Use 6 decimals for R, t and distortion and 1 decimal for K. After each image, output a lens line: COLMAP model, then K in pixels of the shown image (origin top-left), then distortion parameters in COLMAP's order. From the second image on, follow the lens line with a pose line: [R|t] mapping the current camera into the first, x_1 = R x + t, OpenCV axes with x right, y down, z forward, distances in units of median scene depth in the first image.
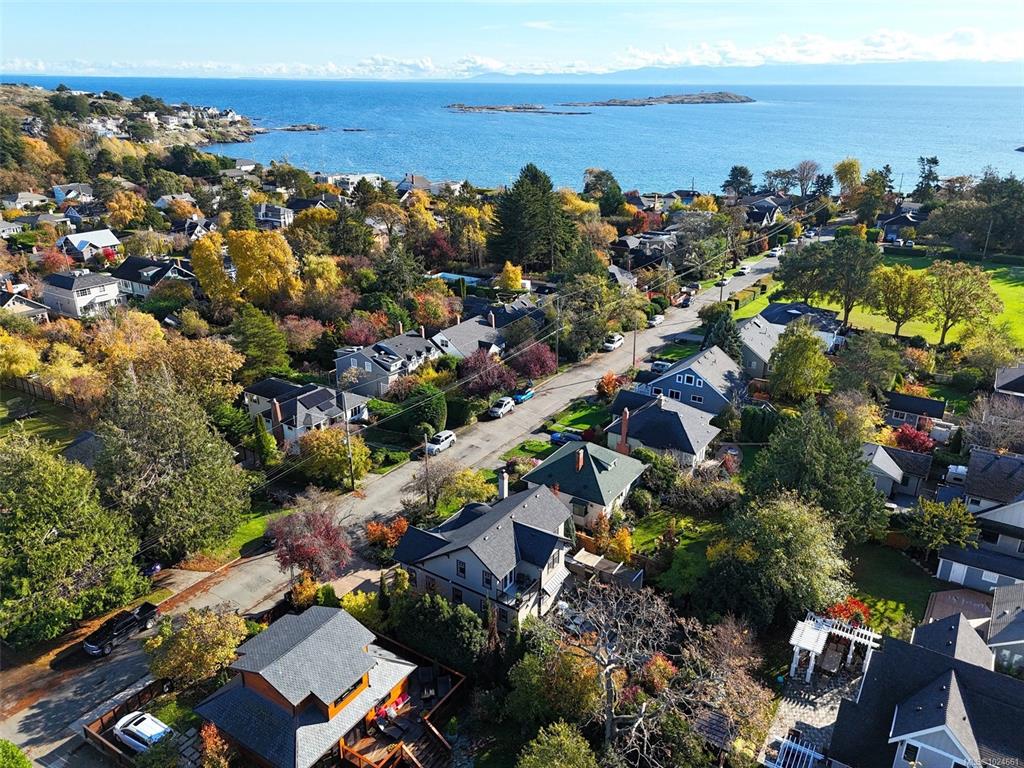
lens RADIAL K [[748.5, 0, 515.0], [0, 748.5, 387.6], [0, 0, 1]] dist [0.074066, -0.061595]
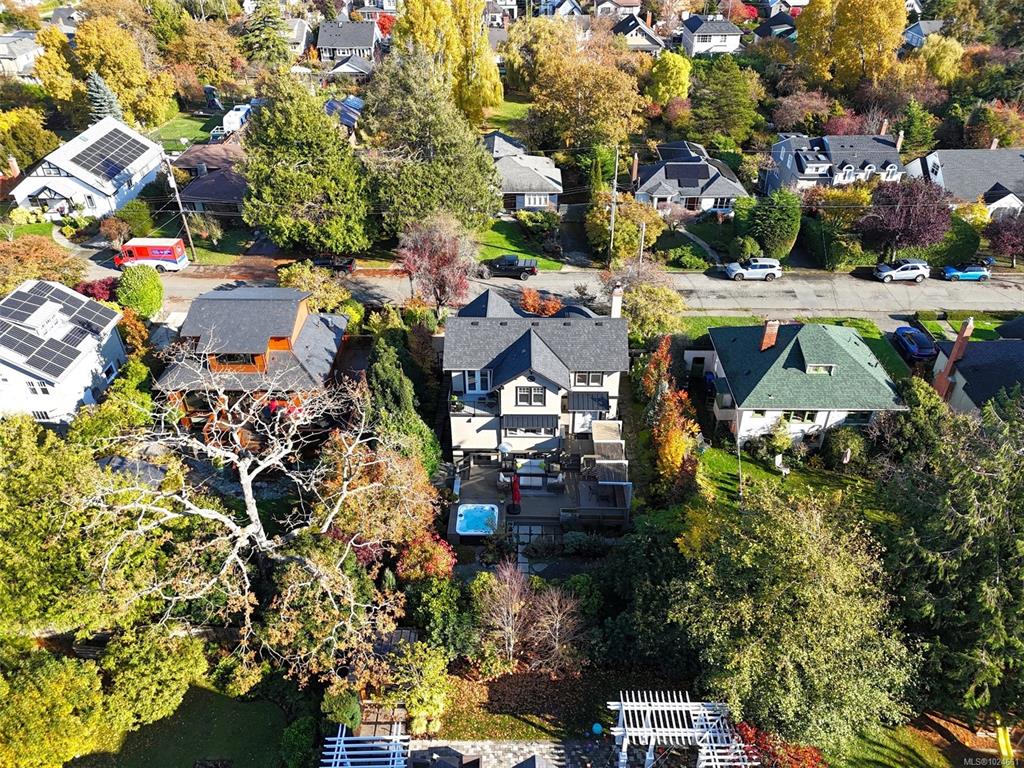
lens RADIAL K [[743.4, 0, 514.5], [0, 743.4, 384.0], [0, 0, 1]] dist [0.105832, -0.122569]
pose [[0.528825, 0.482519, -0.698227, 0.305773], [-0.311761, 0.875595, 0.368970, -0.025645], [0.789398, 0.022559, 0.613467, 0.297728]]
